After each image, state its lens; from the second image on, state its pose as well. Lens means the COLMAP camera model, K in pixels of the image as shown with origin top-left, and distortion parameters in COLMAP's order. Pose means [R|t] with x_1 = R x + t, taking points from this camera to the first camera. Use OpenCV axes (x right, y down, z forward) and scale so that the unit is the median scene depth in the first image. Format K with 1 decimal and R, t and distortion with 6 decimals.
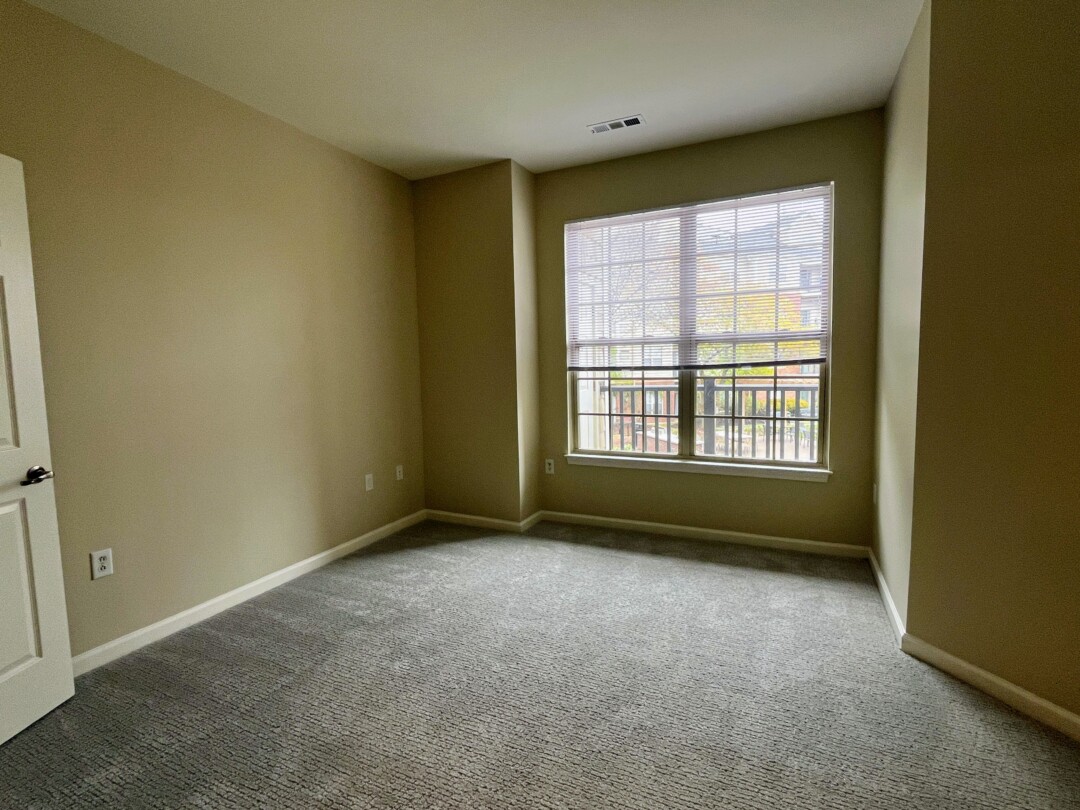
lens RADIAL K [[519.1, 0, 537.7], [0, 519.1, 402.2], [0, 0, 1]] dist [-0.001104, 0.000186]
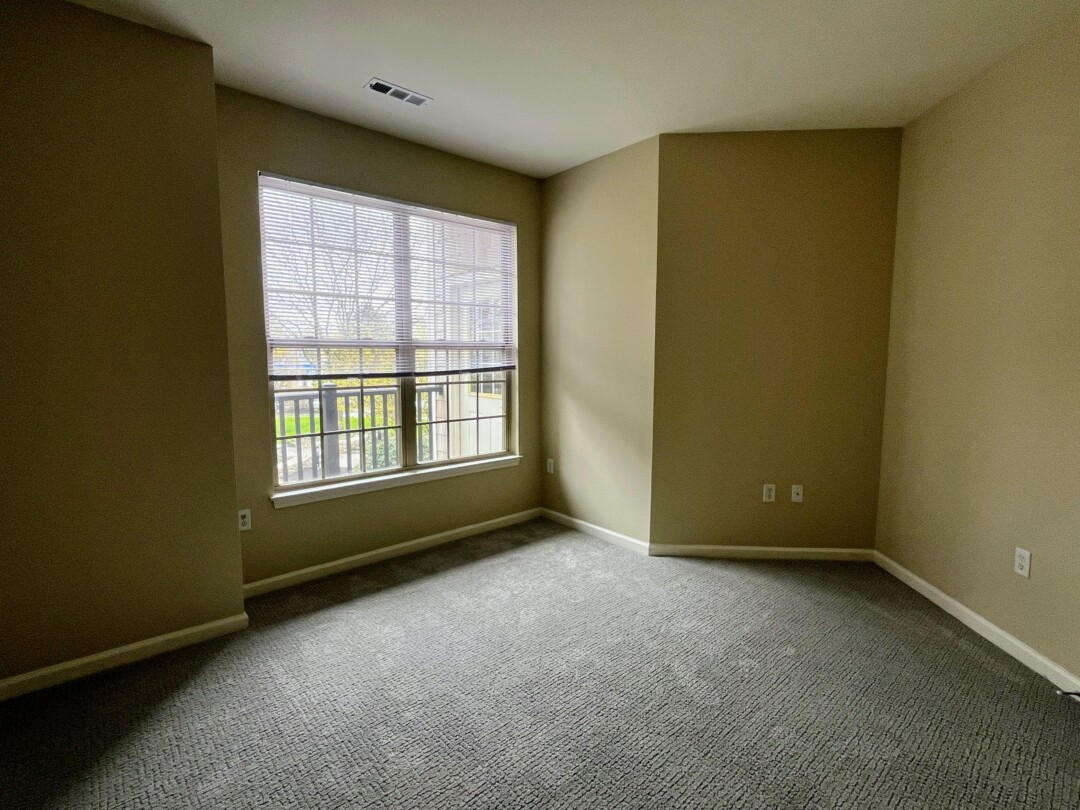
lens RADIAL K [[493.6, 0, 543.0], [0, 493.6, 411.2], [0, 0, 1]] dist [-0.000515, 0.000128]
pose [[0.419266, -0.071939, 0.905009, -0.437344], [0.079272, 0.995949, 0.042443, -0.018470], [-0.904396, 0.053947, 0.423270, 0.399434]]
